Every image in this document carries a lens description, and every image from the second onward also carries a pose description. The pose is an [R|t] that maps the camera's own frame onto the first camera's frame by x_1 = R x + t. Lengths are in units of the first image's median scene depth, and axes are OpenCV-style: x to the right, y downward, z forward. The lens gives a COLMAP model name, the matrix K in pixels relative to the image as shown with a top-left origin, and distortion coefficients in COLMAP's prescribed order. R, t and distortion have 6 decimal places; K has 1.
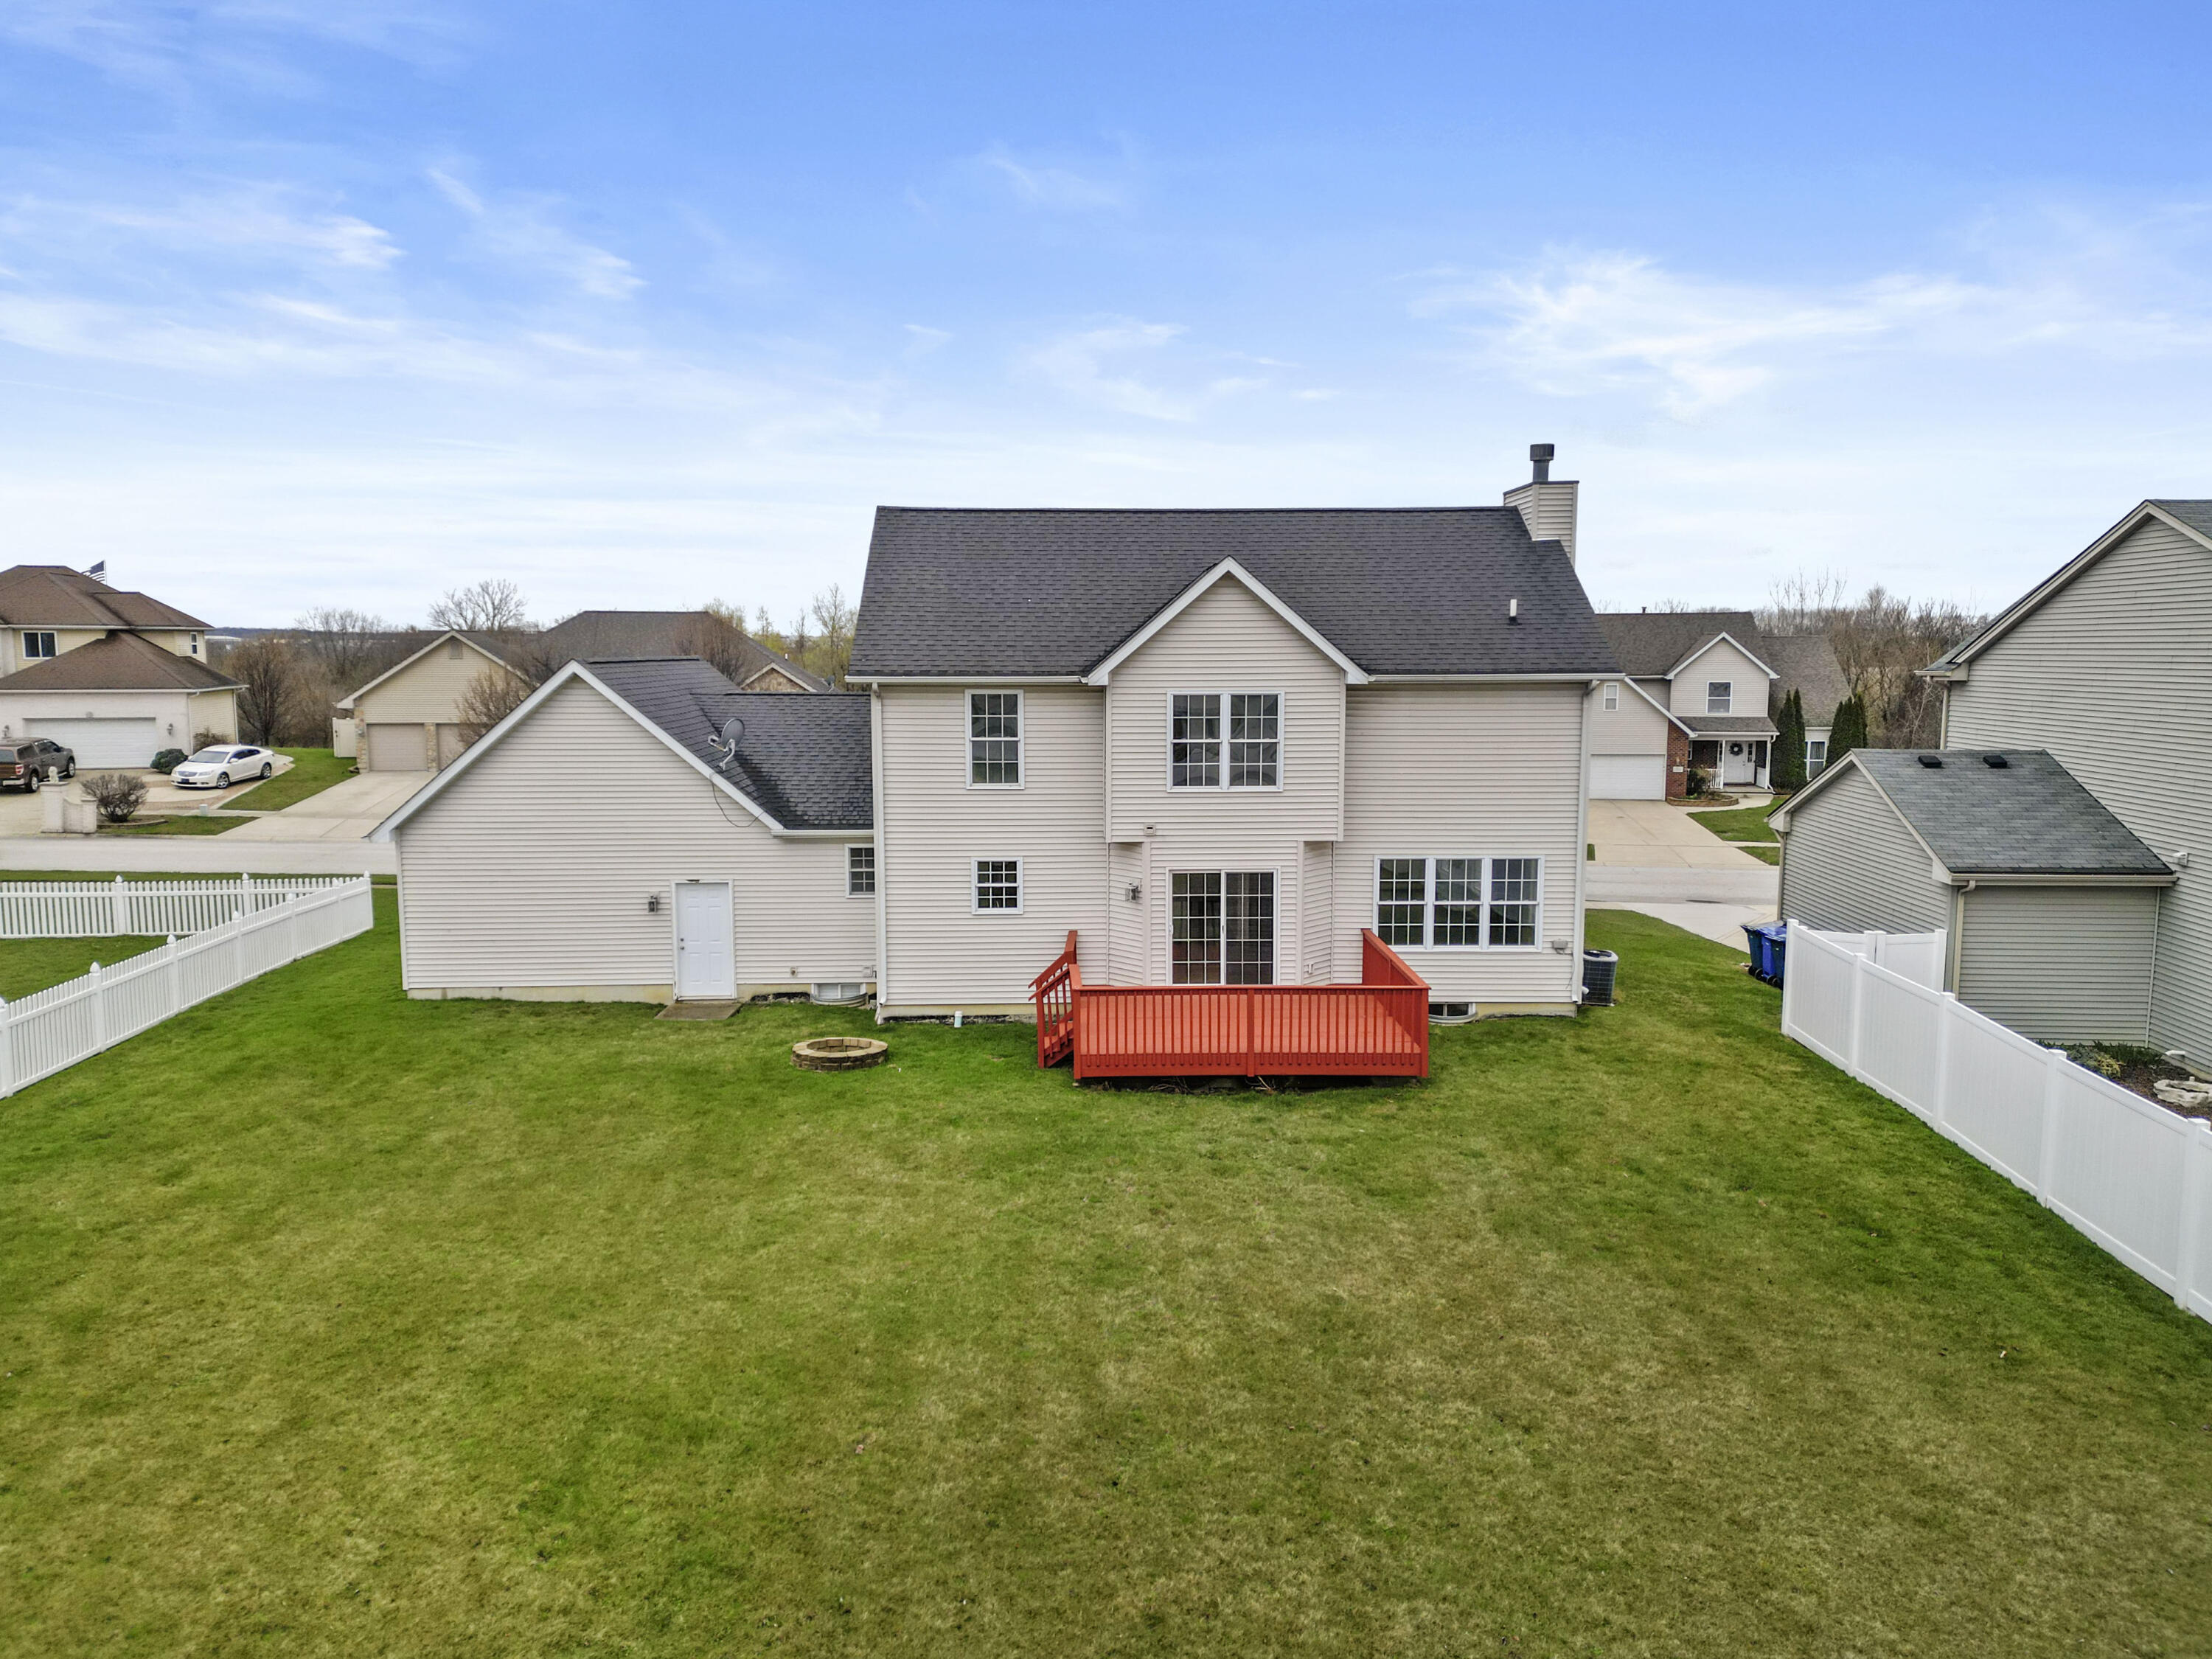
lens RADIAL K [[1540.0, 0, 1106.0], [0, 1540.0, 829.5], [0, 0, 1]] dist [0.094479, -0.096370]
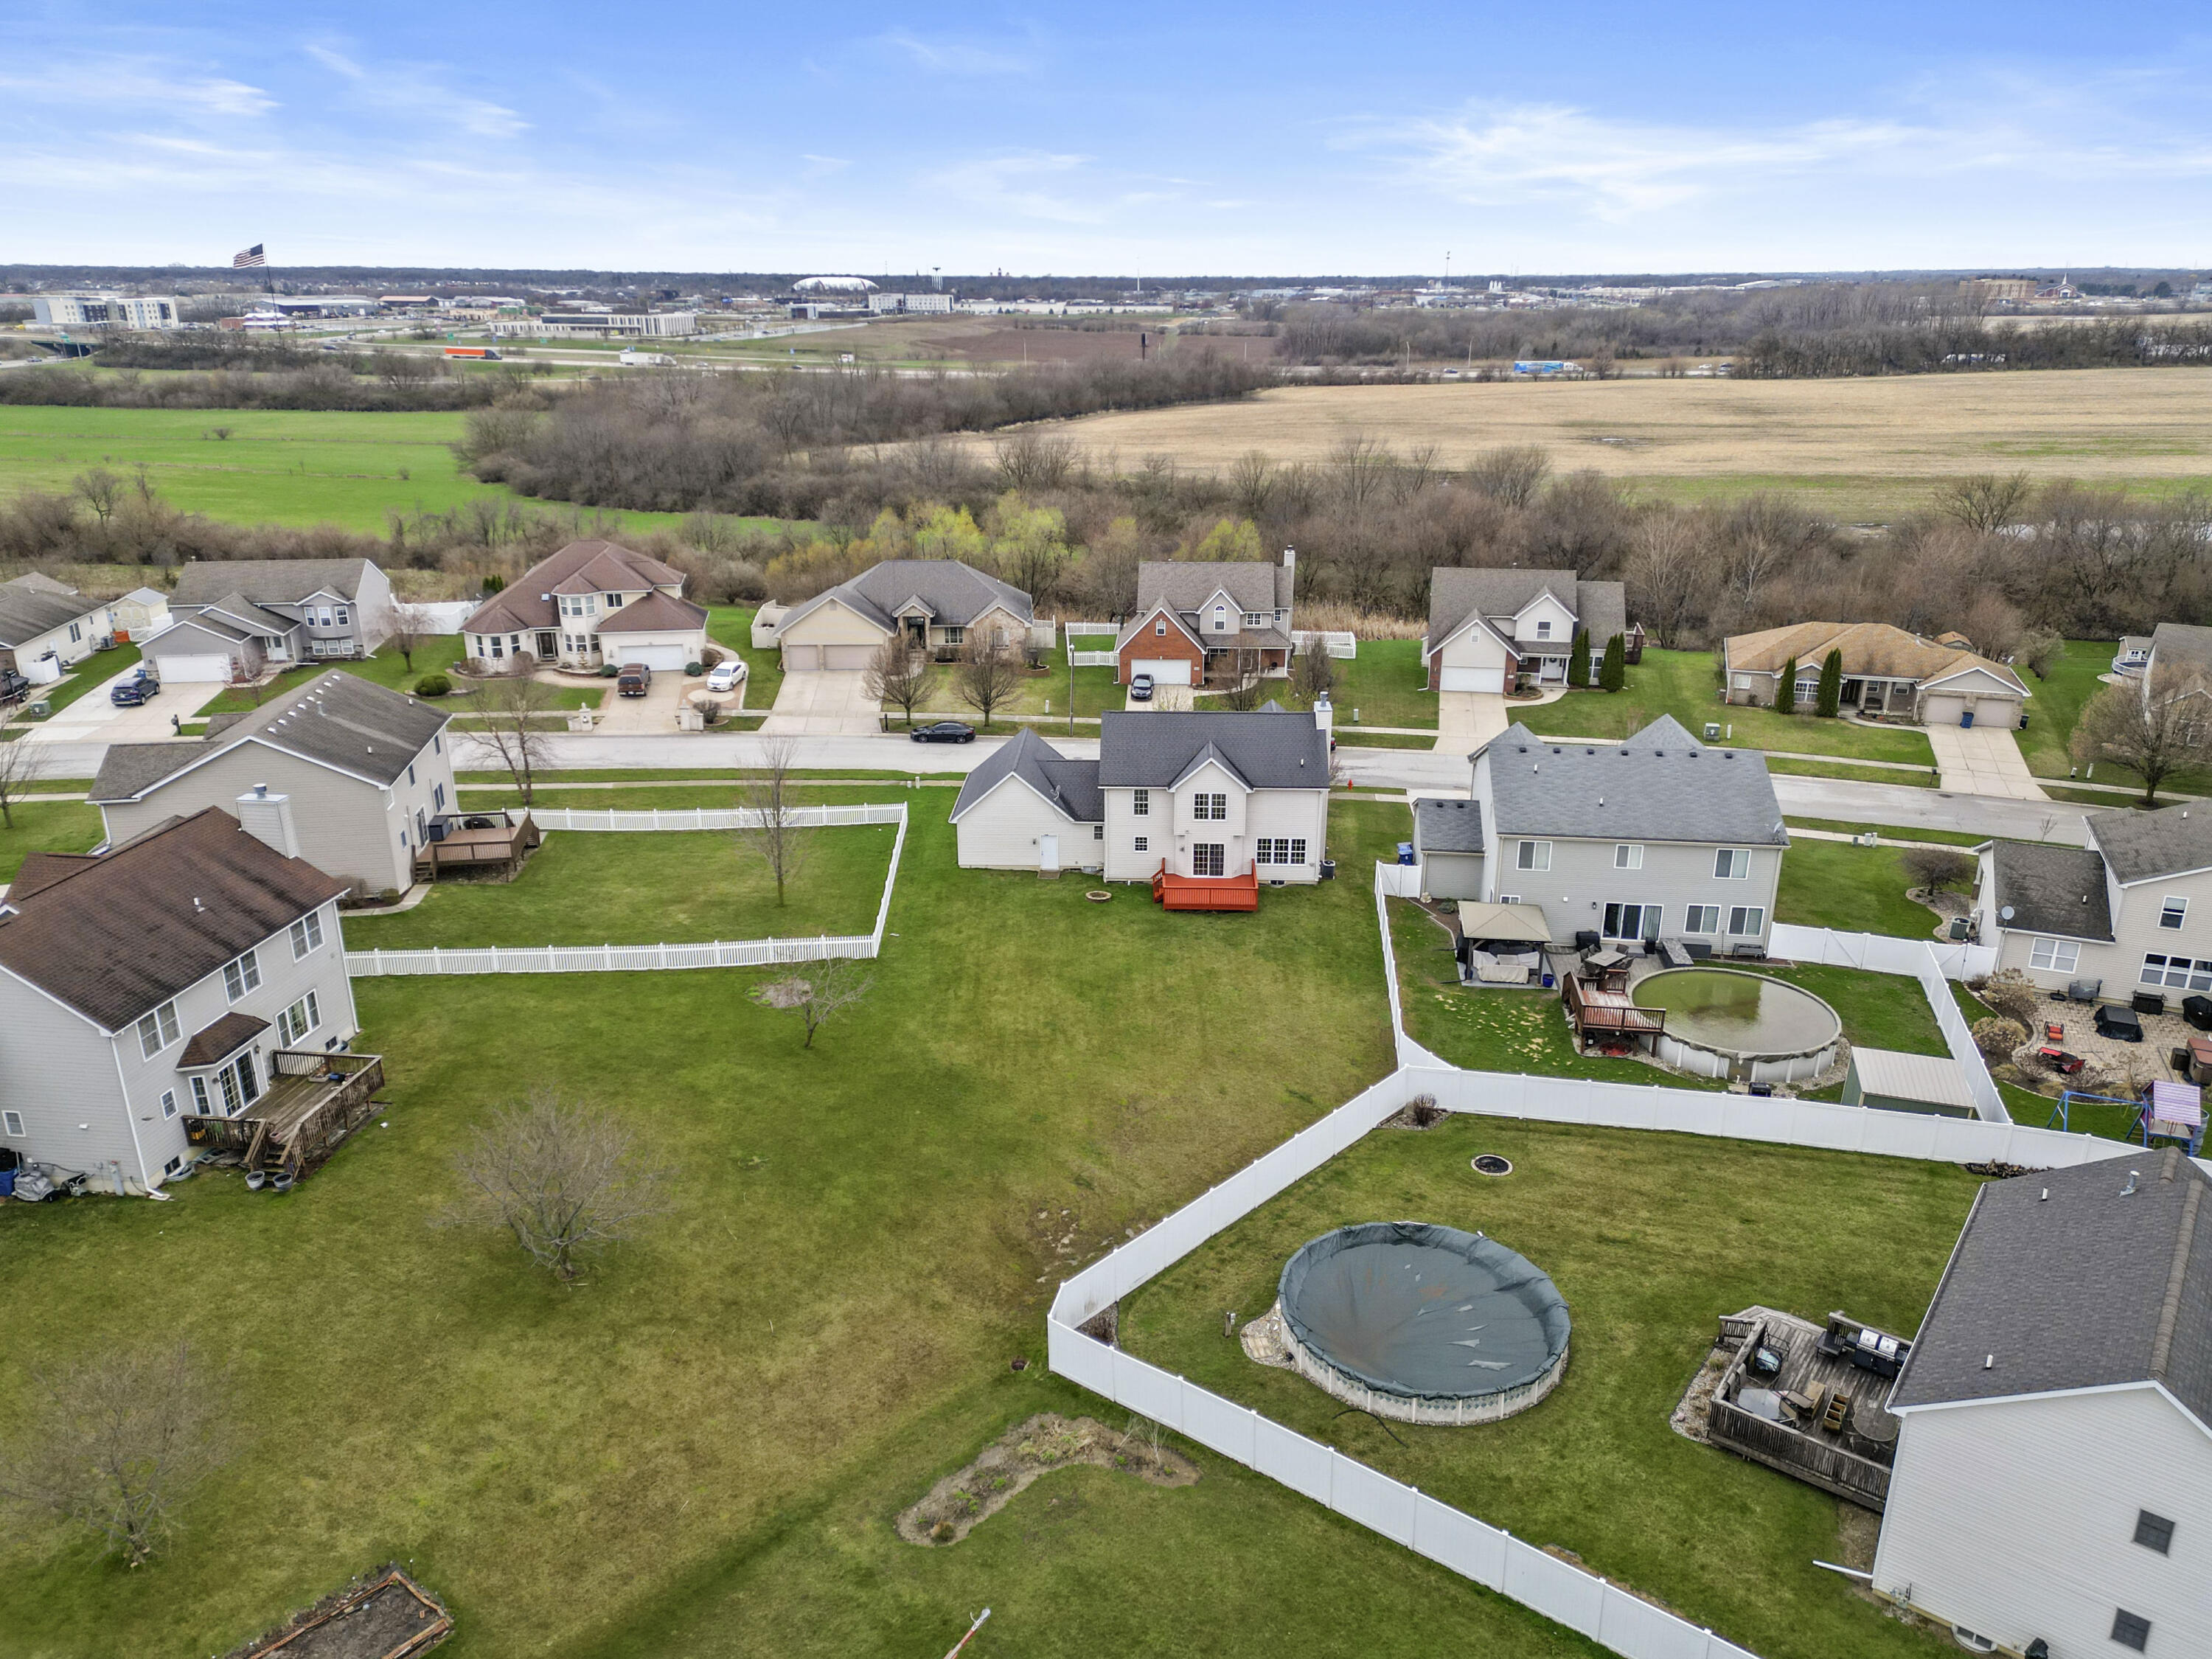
lens RADIAL K [[1540.0, 0, 1106.0], [0, 1540.0, 829.5], [0, 0, 1]] dist [0.094479, -0.096370]
pose [[0.997940, 0.022212, -0.060178, 0.053213], [-0.008336, 0.975085, 0.221674, -0.742264], [0.063602, -0.220716, 0.973262, -2.266193]]
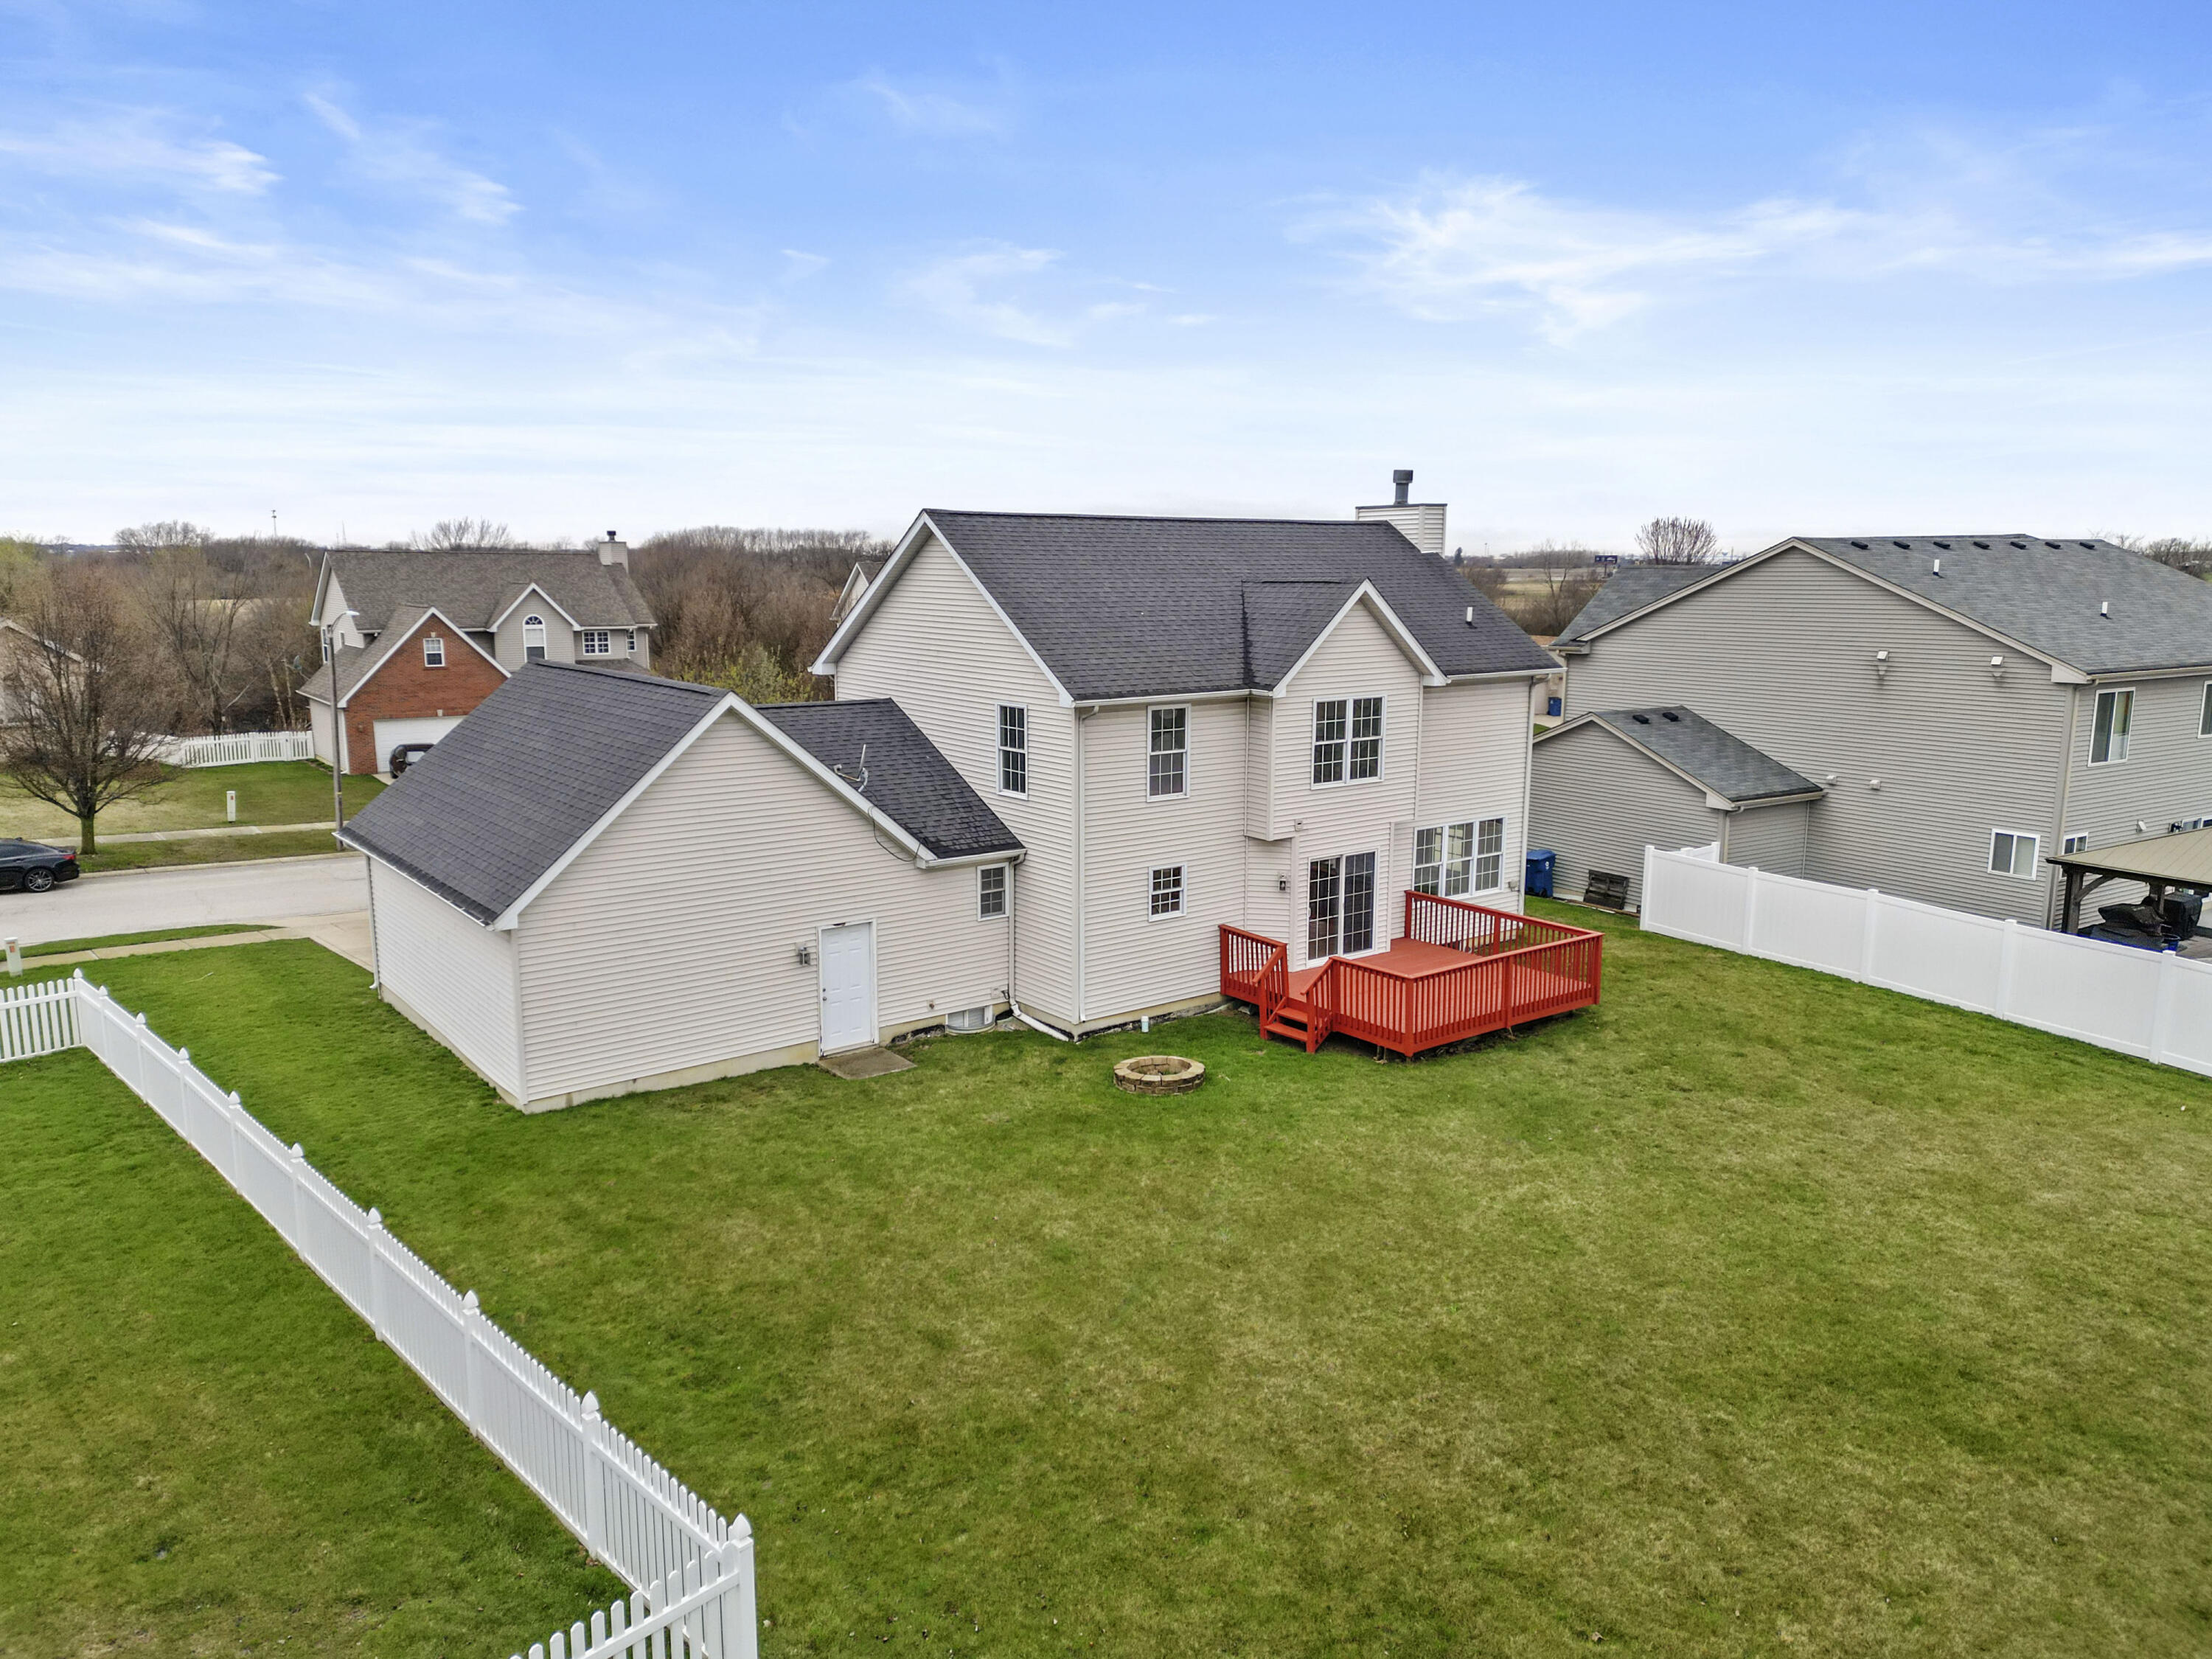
lens RADIAL K [[1540.0, 0, 1106.0], [0, 1540.0, 829.5], [0, 0, 1]] dist [0.094479, -0.096370]
pose [[0.808198, -0.097083, 0.580854, -0.719562], [0.064967, 0.994996, 0.075907, -0.089027], [-0.585317, -0.023611, 0.810461, 0.182147]]
